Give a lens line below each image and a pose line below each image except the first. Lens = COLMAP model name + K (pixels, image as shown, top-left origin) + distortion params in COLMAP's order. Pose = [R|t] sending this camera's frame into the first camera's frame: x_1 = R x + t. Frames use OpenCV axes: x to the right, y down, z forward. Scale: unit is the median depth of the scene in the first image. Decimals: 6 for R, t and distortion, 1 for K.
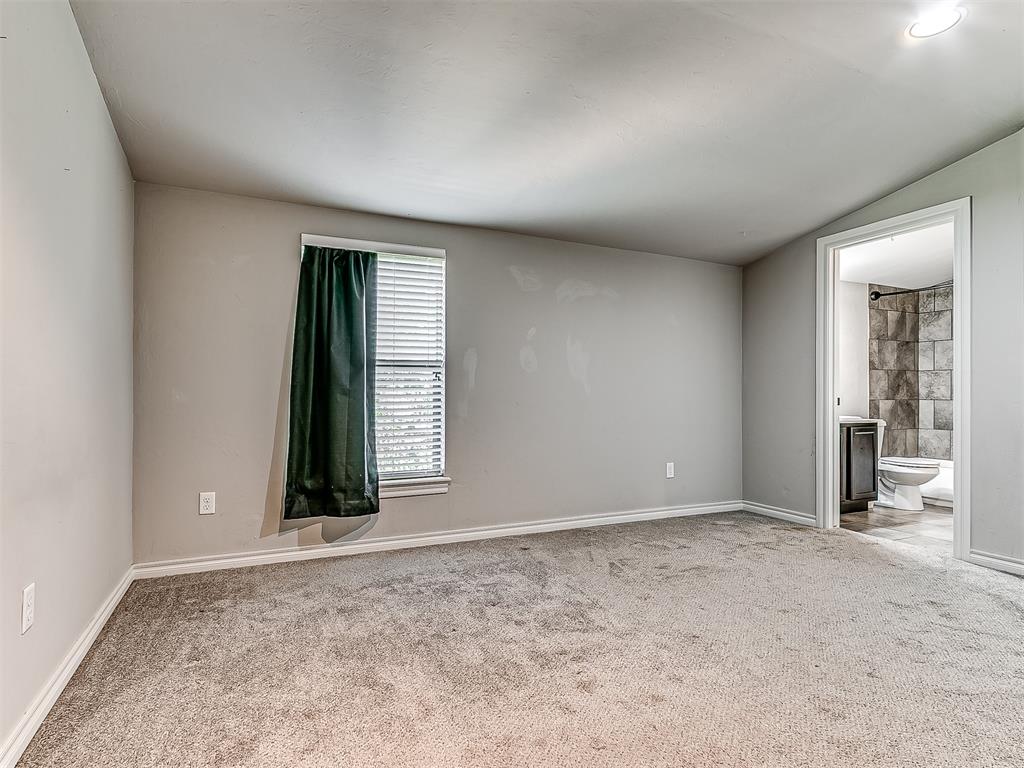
lens RADIAL K [[538.2, 0, 477.3], [0, 538.2, 387.1], [0, 0, 1]] dist [0.023008, 0.000297]
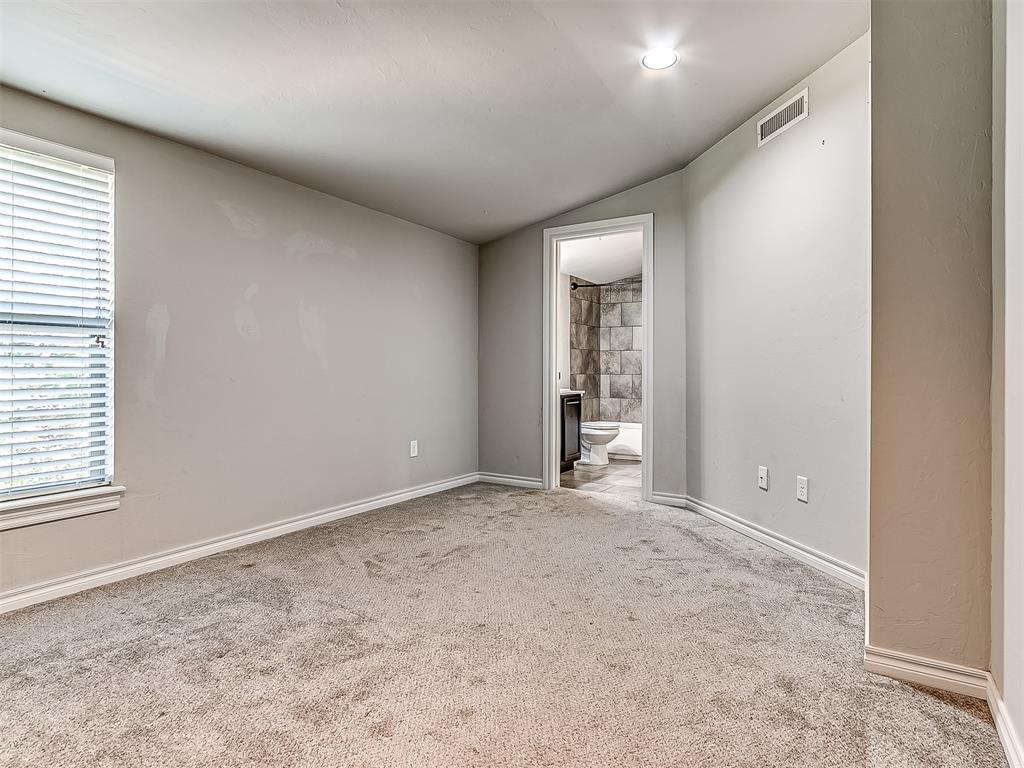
lens RADIAL K [[538.8, 0, 513.7], [0, 538.8, 369.4], [0, 0, 1]] dist [0.016960, -0.003088]
pose [[0.799888, 0.004667, 0.600131, -0.083066], [-0.011657, 0.999902, 0.007760, 0.005562], [-0.600036, -0.013203, 0.799864, 0.157707]]
